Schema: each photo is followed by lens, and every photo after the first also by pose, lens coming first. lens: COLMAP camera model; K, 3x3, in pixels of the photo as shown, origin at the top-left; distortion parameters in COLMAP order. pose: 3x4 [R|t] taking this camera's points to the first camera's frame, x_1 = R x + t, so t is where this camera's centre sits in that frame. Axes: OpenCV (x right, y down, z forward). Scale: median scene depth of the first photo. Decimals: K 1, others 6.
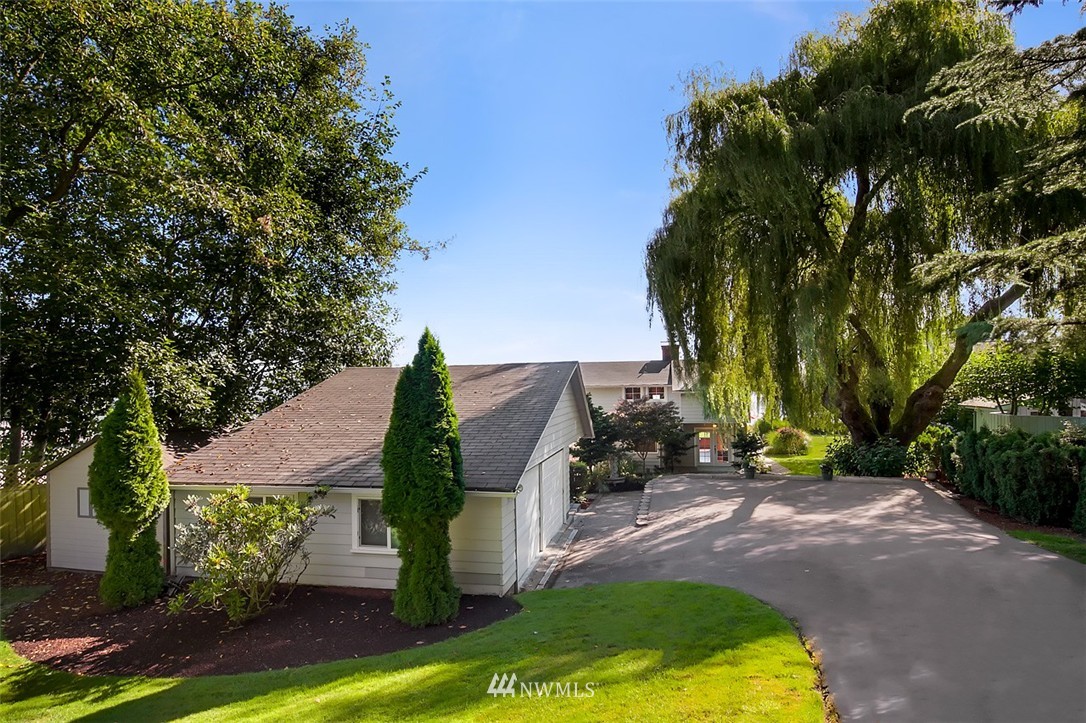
lens RADIAL K [[536.2, 0, 538.6], [0, 536.2, 355.1], [0, 0, 1]] dist [0.002062, -0.000801]
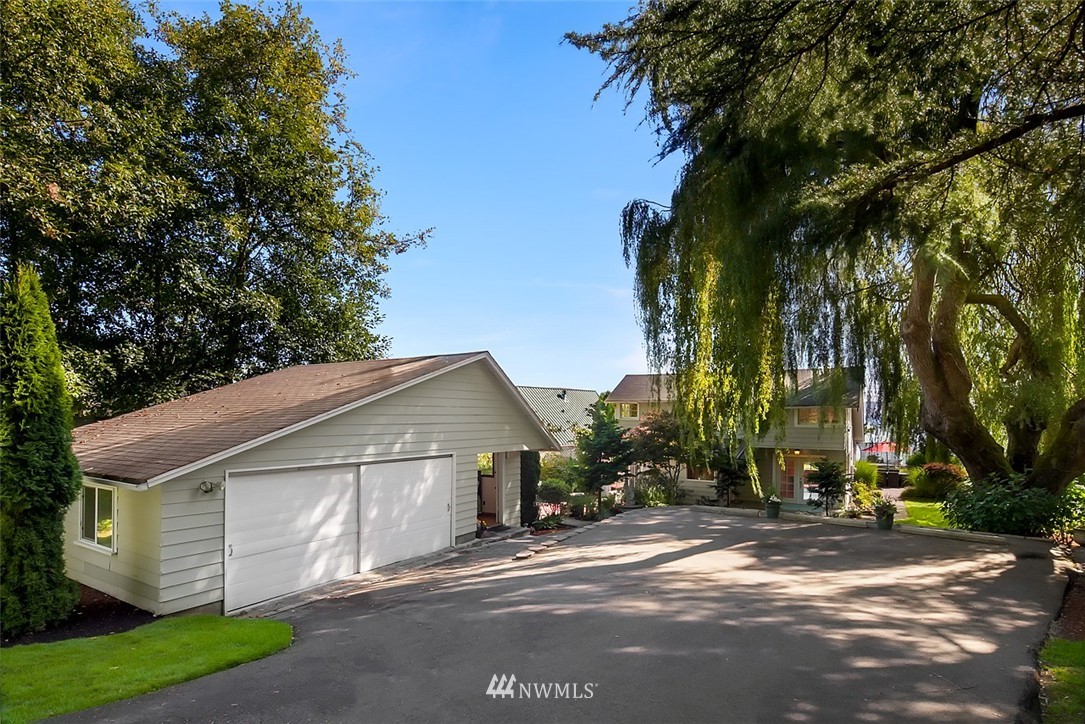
lens RADIAL K [[535.7, 0, 543.8], [0, 535.7, 368.4], [0, 0, 1]] dist [0.002062, -0.000801]
pose [[0.944766, -0.003106, -0.327731, 0.514453], [-0.005709, 0.999647, -0.025933, 0.072421], [0.327696, 0.026372, 0.944415, 0.309709]]
